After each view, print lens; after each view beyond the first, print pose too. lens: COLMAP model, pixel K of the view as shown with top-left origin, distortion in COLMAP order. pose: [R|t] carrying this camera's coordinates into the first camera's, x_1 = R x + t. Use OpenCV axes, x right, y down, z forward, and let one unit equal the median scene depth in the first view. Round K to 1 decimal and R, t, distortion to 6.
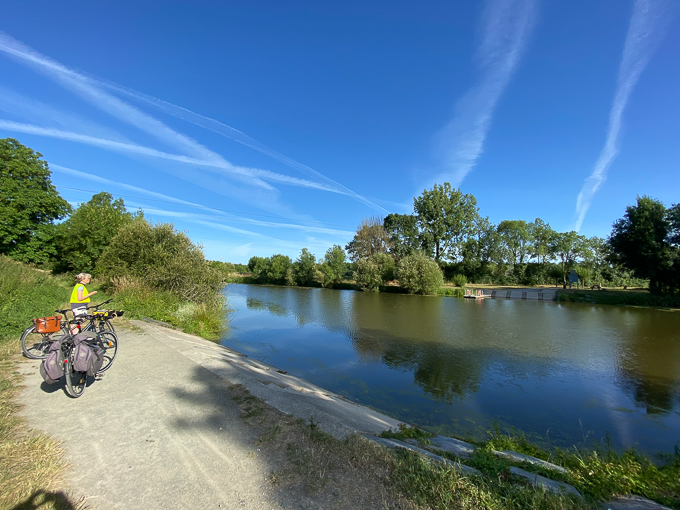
lens RADIAL K [[270.8, 0, 340.9], [0, 270.8, 252.5], [0, 0, 1]] dist [0.033824, -0.028857]
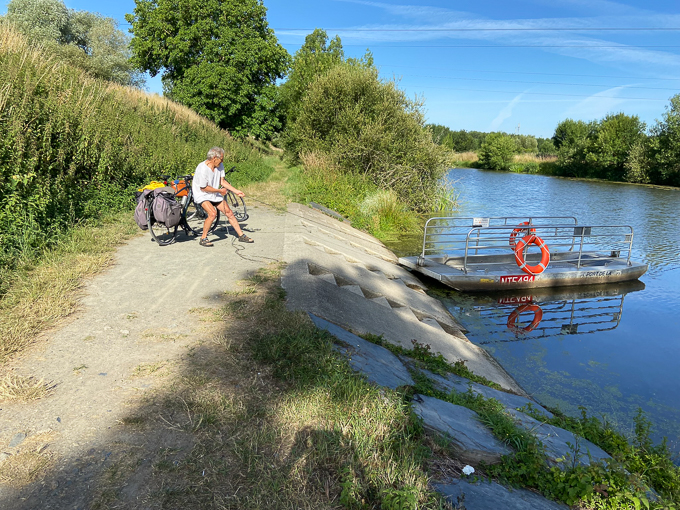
lens RADIAL K [[507.2, 0, 344.8], [0, 507.2, 254.7], [0, 0, 1]] dist [0.132654, -0.157707]
pose [[0.740433, 0.137285, -0.657960, 0.053819], [0.038047, 0.968787, 0.244956, 0.005062], [0.671053, -0.206407, 0.712099, -0.000015]]
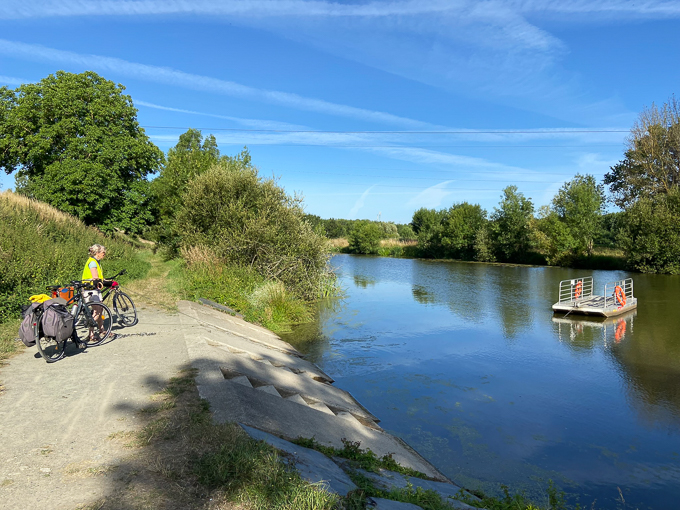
lens RADIAL K [[506.4, 0, 332.1], [0, 506.4, 252.5], [0, 0, 1]] dist [0.124168, -0.152825]
pose [[0.869898, -0.011018, -0.493109, 0.049967], [0.061351, 0.994404, 0.086010, 0.001678], [0.489401, -0.105073, 0.865706, -0.006594]]
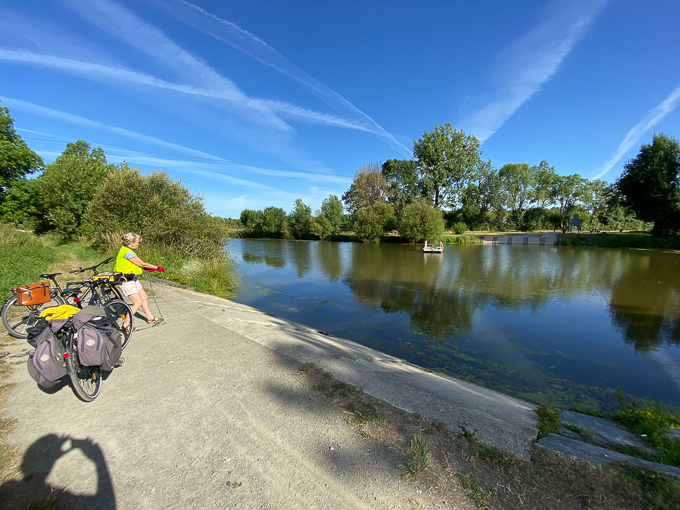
lens RADIAL K [[274.0, 0, 340.0], [0, 274.0, 255.0], [0, 0, 1]] dist [0.025134, -0.020915]
pose [[0.999124, -0.032224, 0.026696, -0.024181], [0.026751, 0.982432, 0.184694, 0.001522], [-0.032179, -0.183818, 0.982433, 0.011807]]
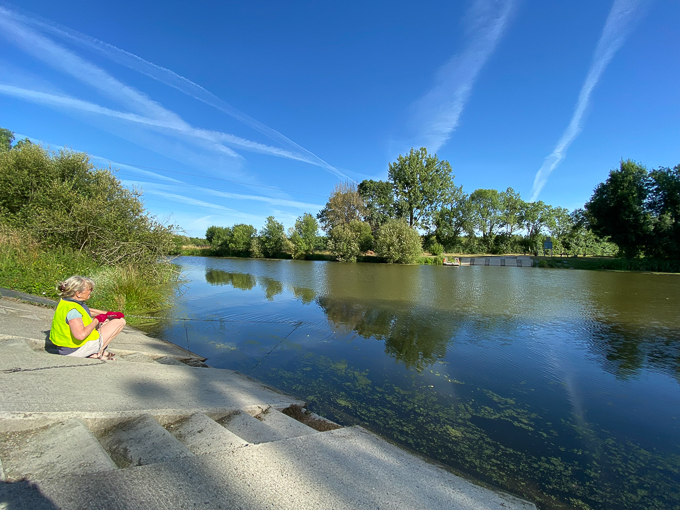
lens RADIAL K [[270.8, 0, 340.9], [0, 270.8, 252.5], [0, 0, 1]] dist [0.033824, -0.028857]
pose [[0.991416, -0.009522, 0.130395, -0.024848], [-0.002721, 0.995625, 0.093396, 0.020196], [-0.130714, -0.092949, 0.987053, 0.071090]]
